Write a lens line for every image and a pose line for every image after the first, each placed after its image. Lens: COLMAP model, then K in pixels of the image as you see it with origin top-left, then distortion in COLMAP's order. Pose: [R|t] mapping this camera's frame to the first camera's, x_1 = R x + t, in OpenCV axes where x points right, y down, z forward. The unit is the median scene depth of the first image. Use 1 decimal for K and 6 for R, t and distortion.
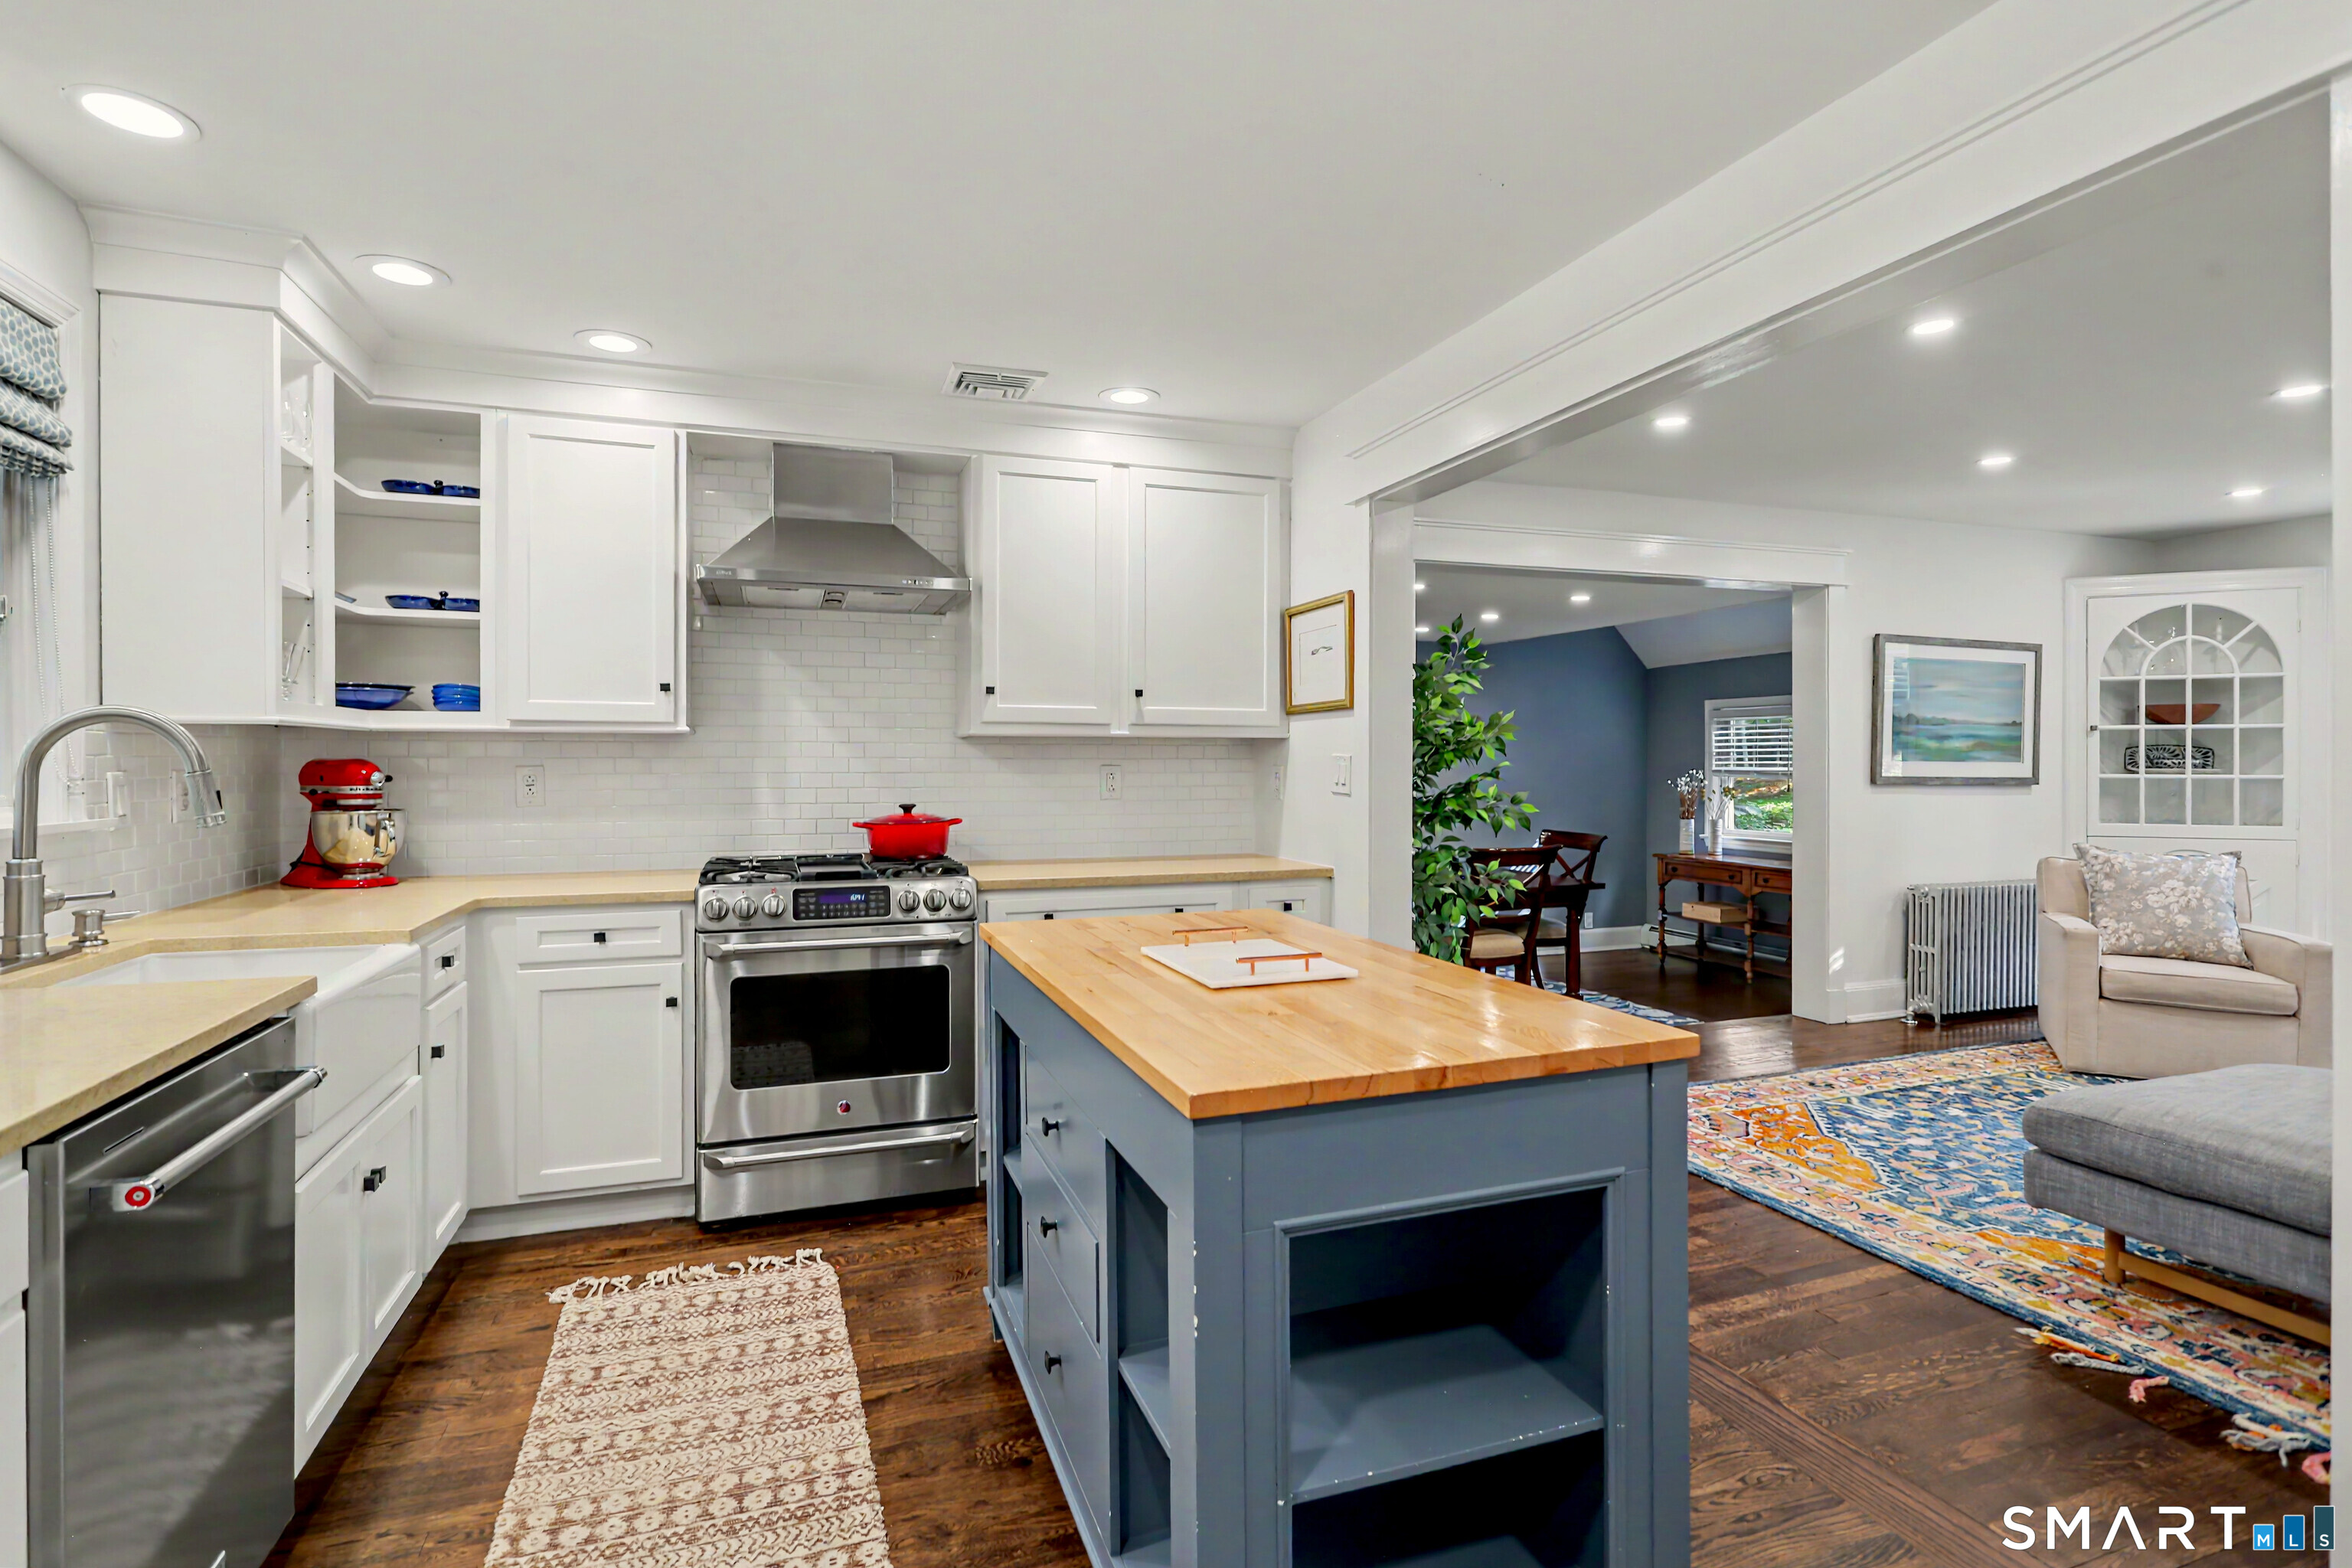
lens RADIAL K [[1132.8, 0, 1173.4], [0, 1132.8, 766.3], [0, 0, 1]] dist [-0.004272, 0.001026]
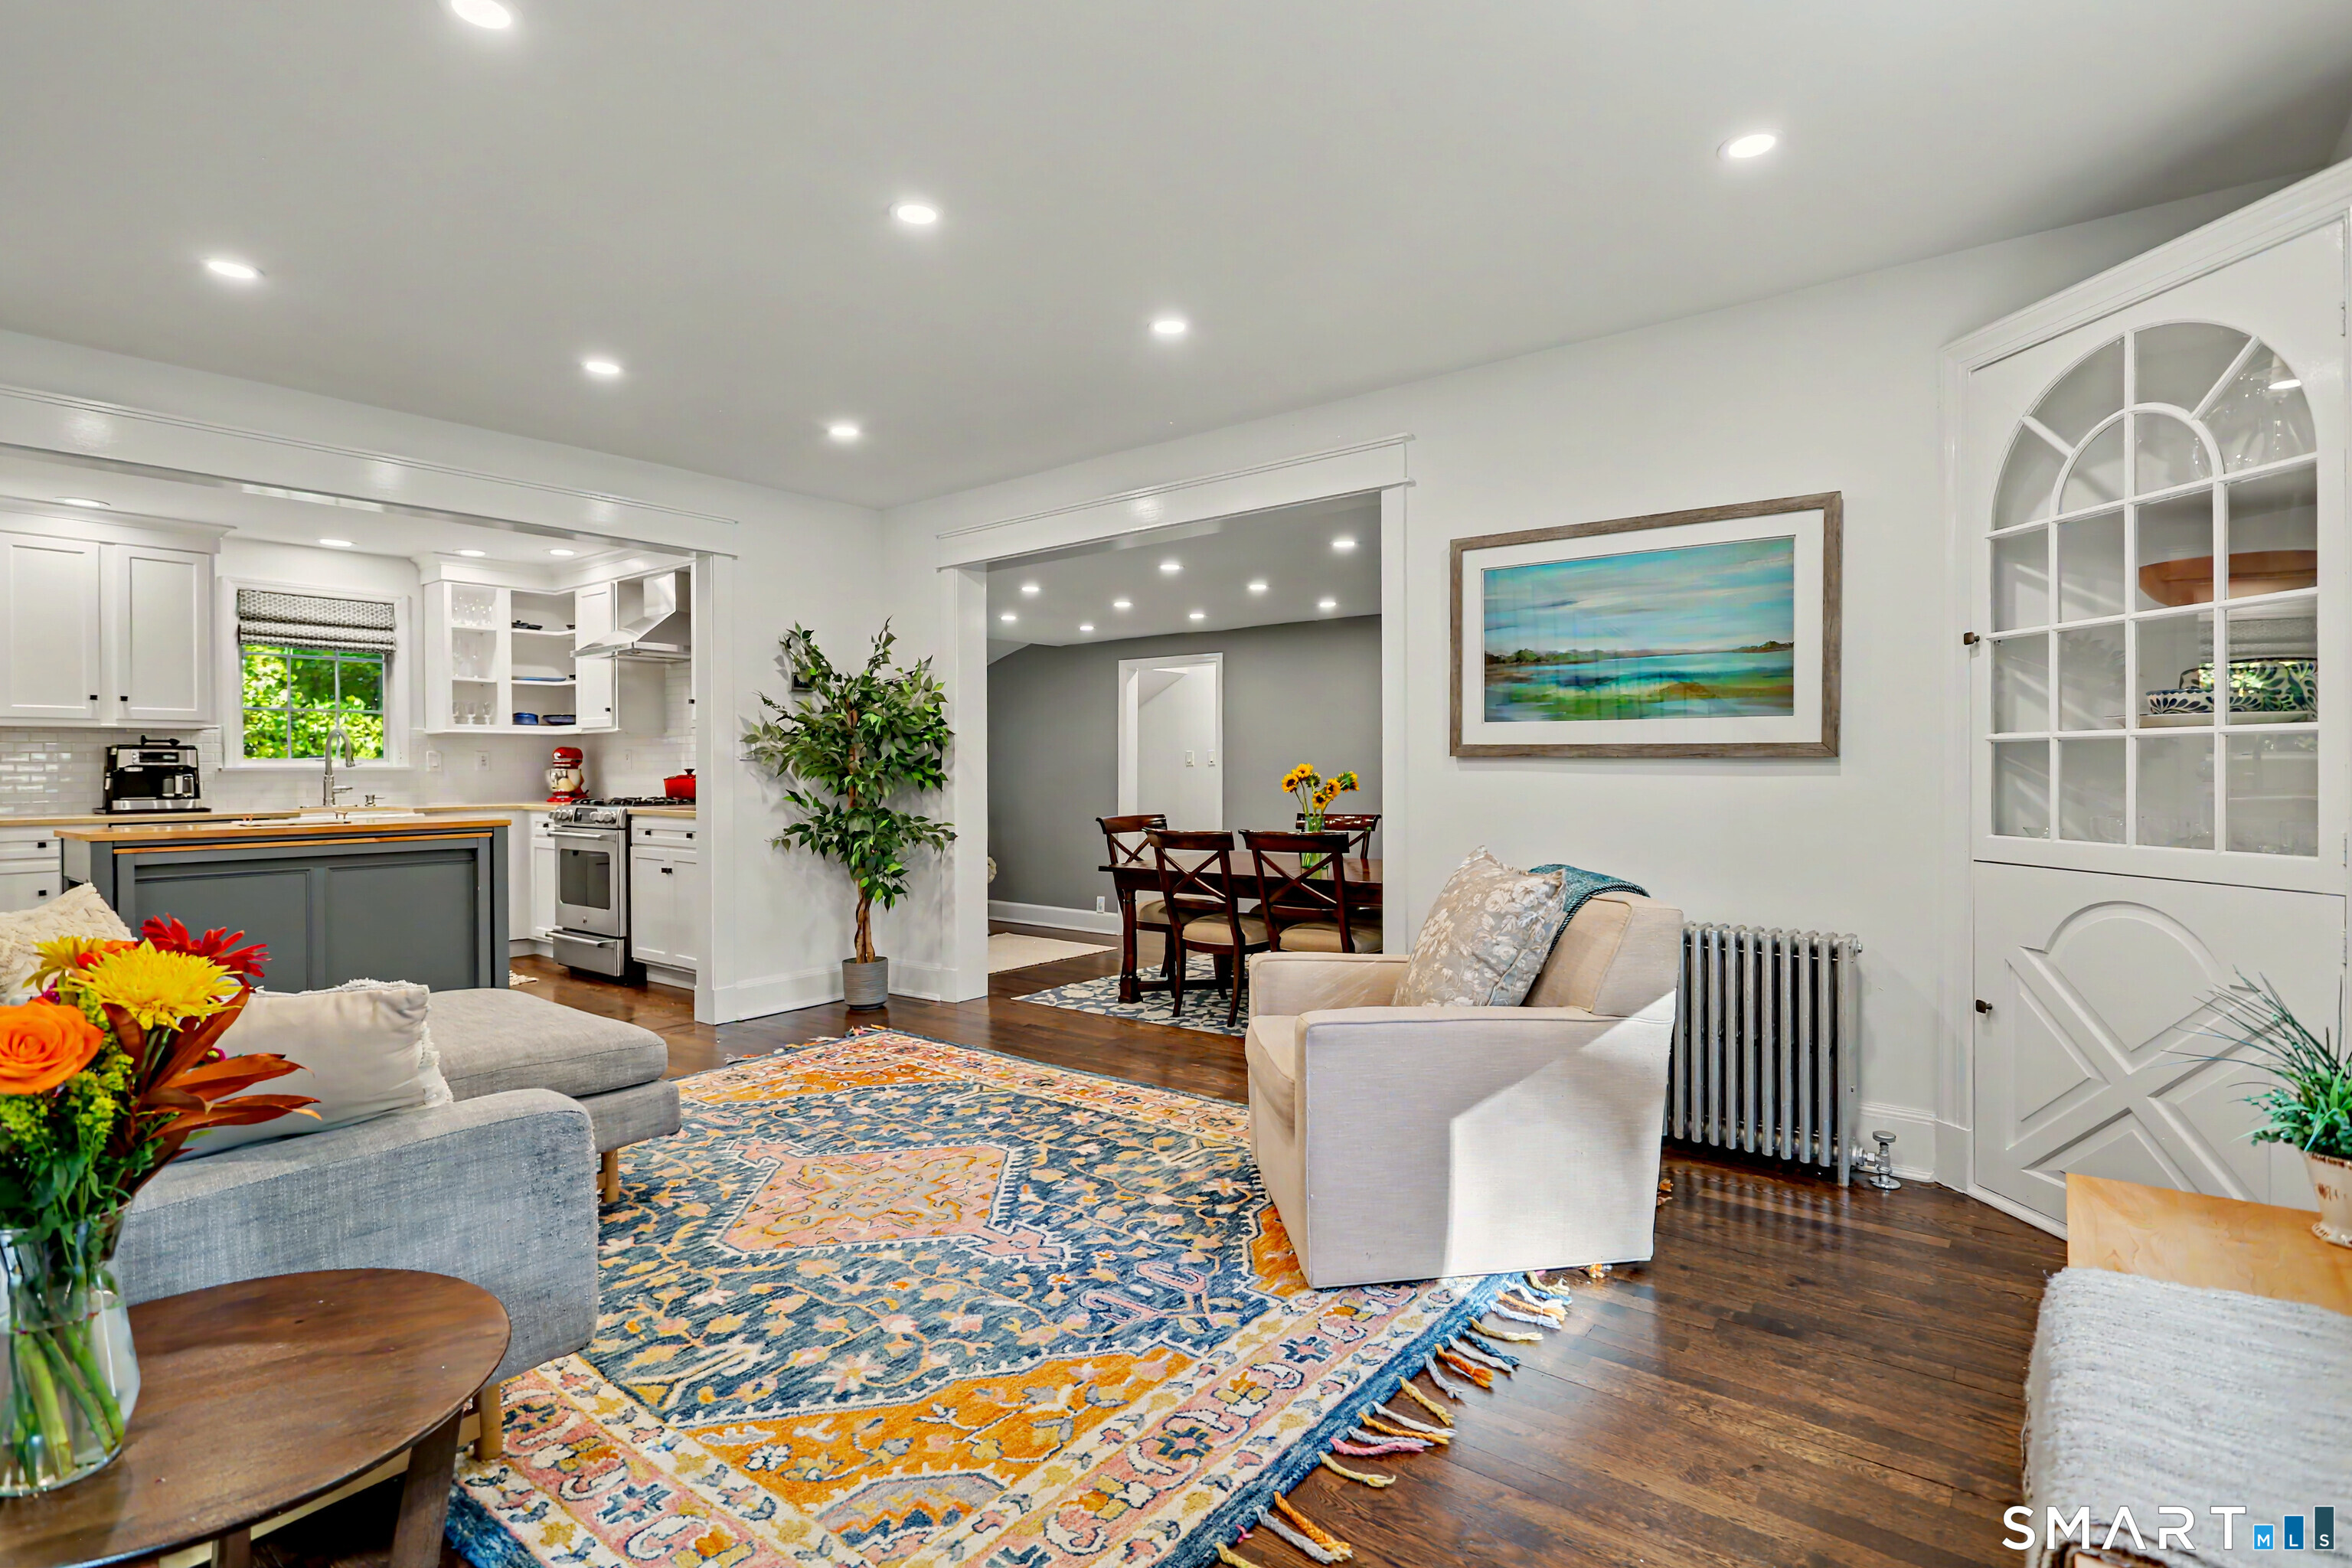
lens RADIAL K [[1132.8, 0, 1182.9], [0, 1132.8, 770.8], [0, 0, 1]] dist [-0.004272, 0.001026]
pose [[0.531754, 0.003059, -0.846894, 1.866296], [0.002686, 0.999982, 0.005298, 0.034332], [0.846895, -0.005092, 0.531736, 0.808127]]
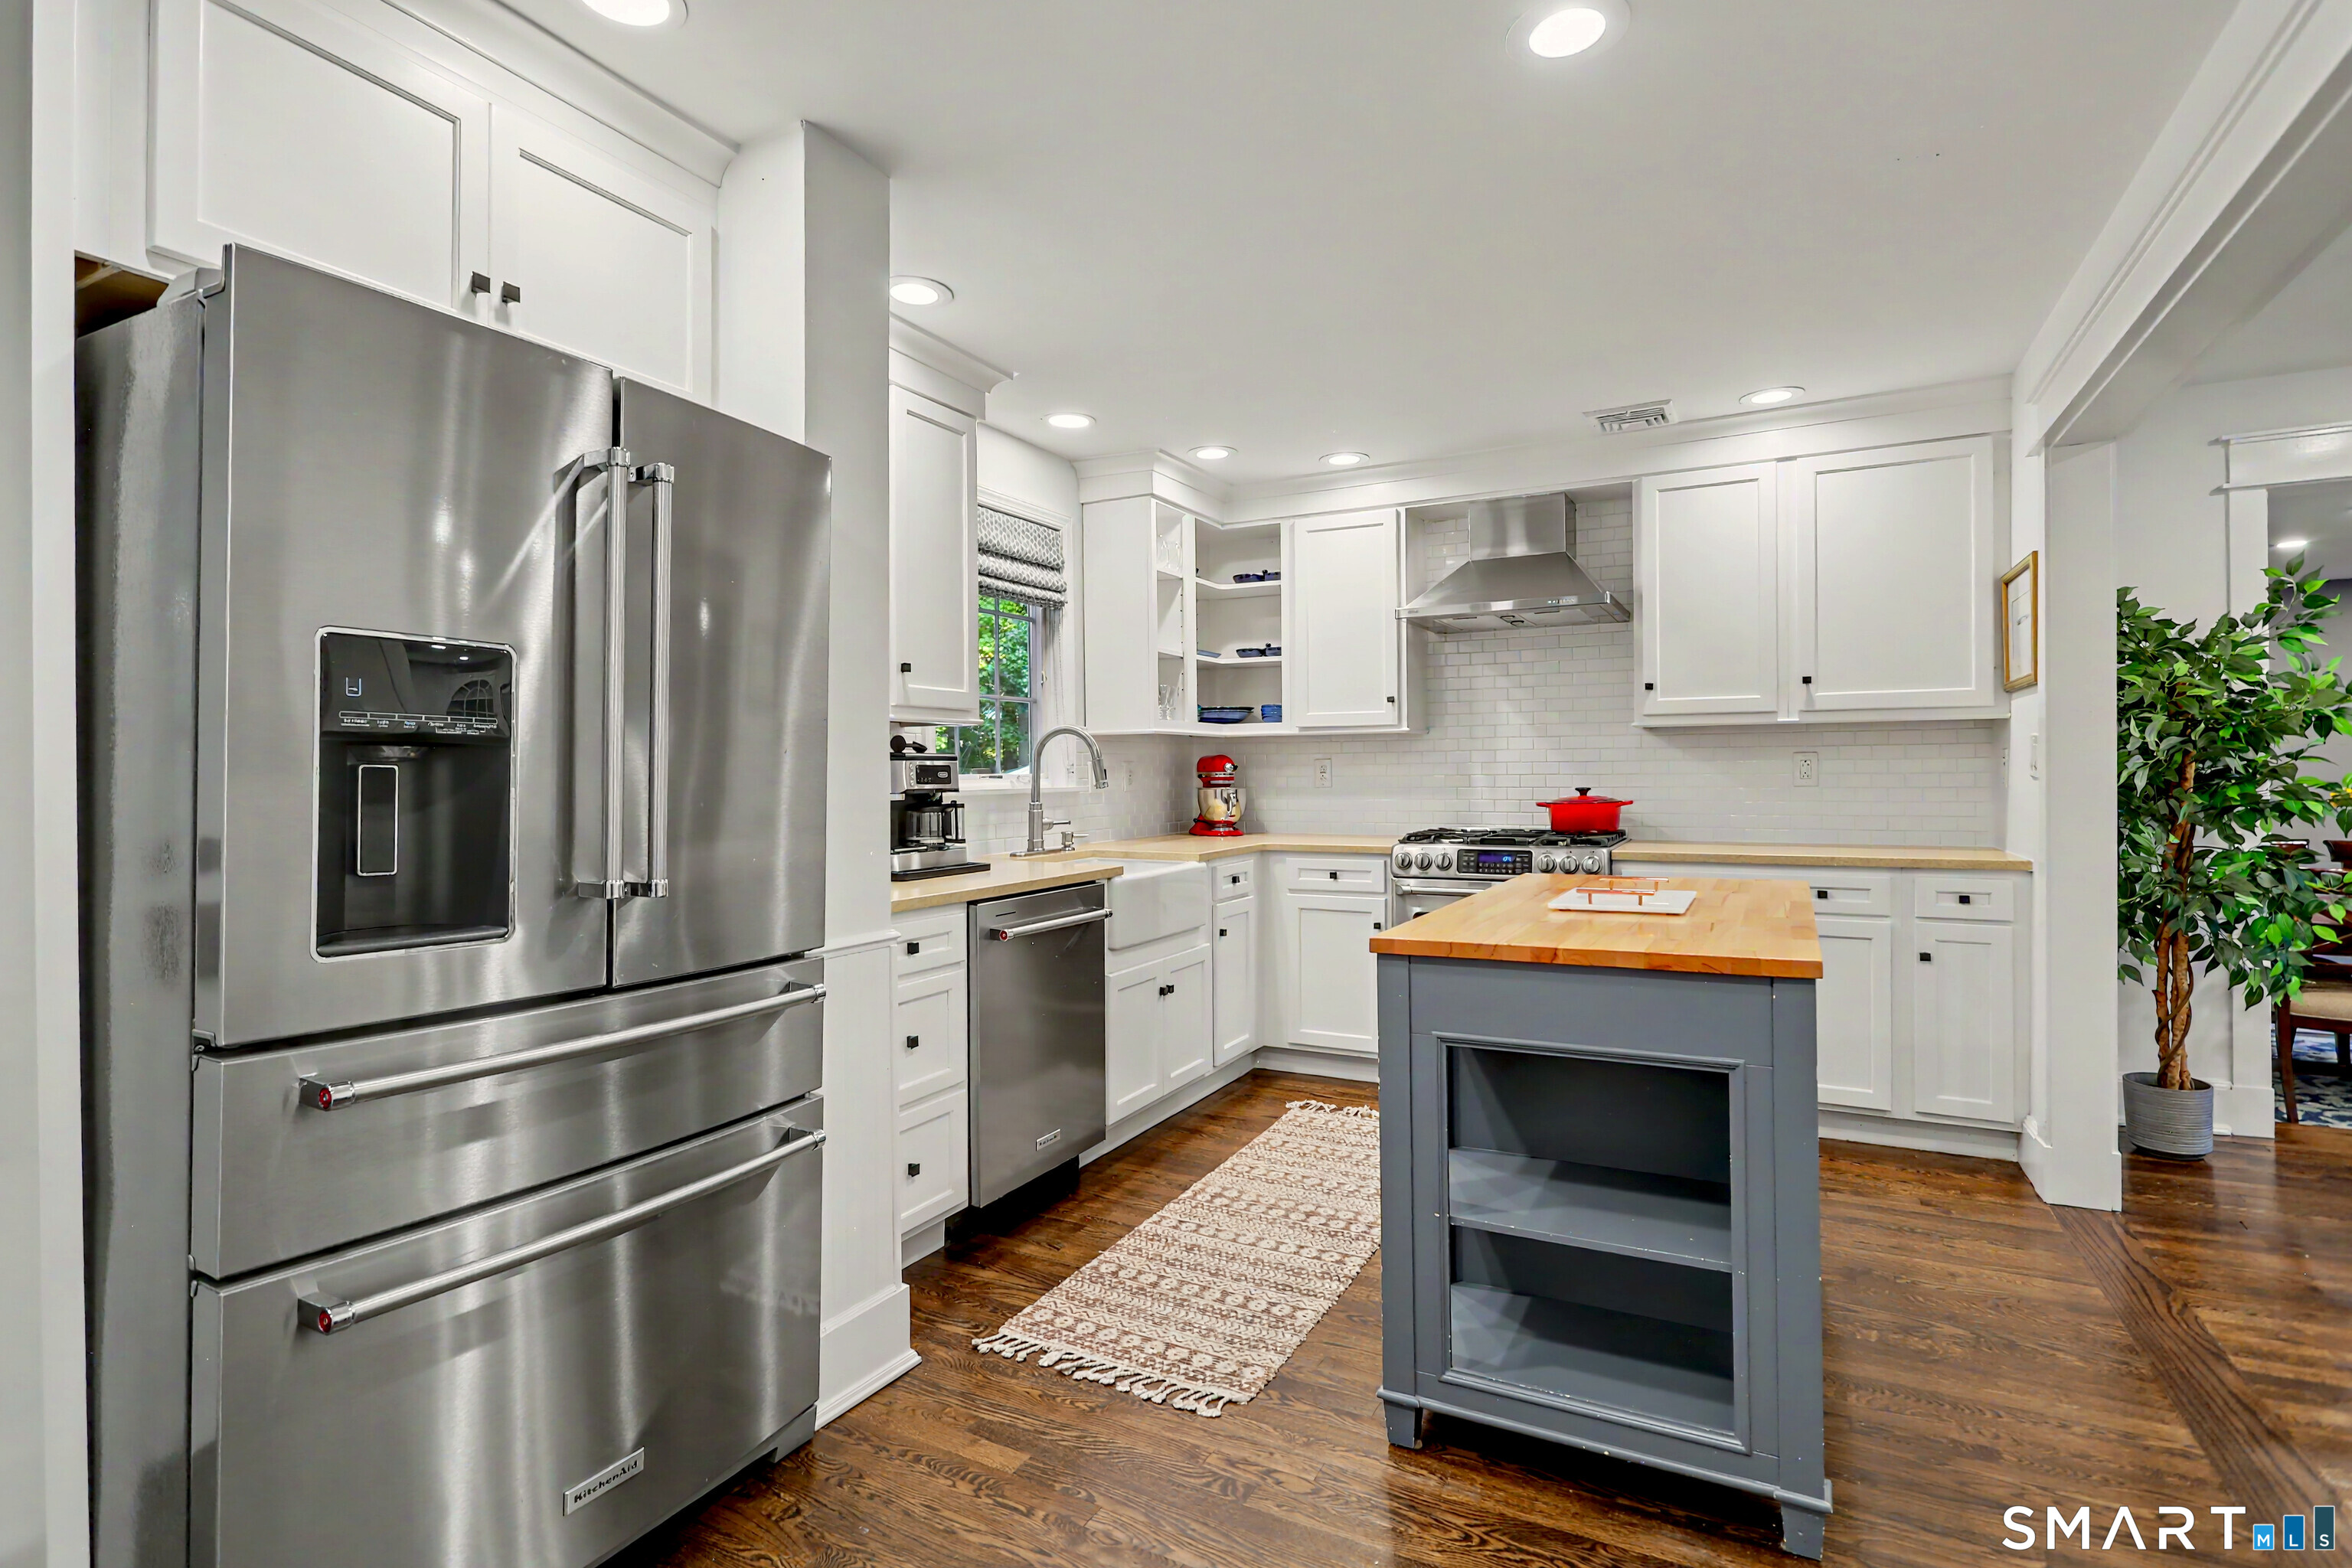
lens RADIAL K [[1132.8, 0, 1183.9], [0, 1132.8, 776.5], [0, 0, 1]] dist [-0.004272, 0.001026]
pose [[0.685127, -0.002487, -0.728419, 0.379179], [0.006032, 0.999979, 0.002260, 0.018926], [0.728399, -0.005942, 0.685128, -0.117500]]
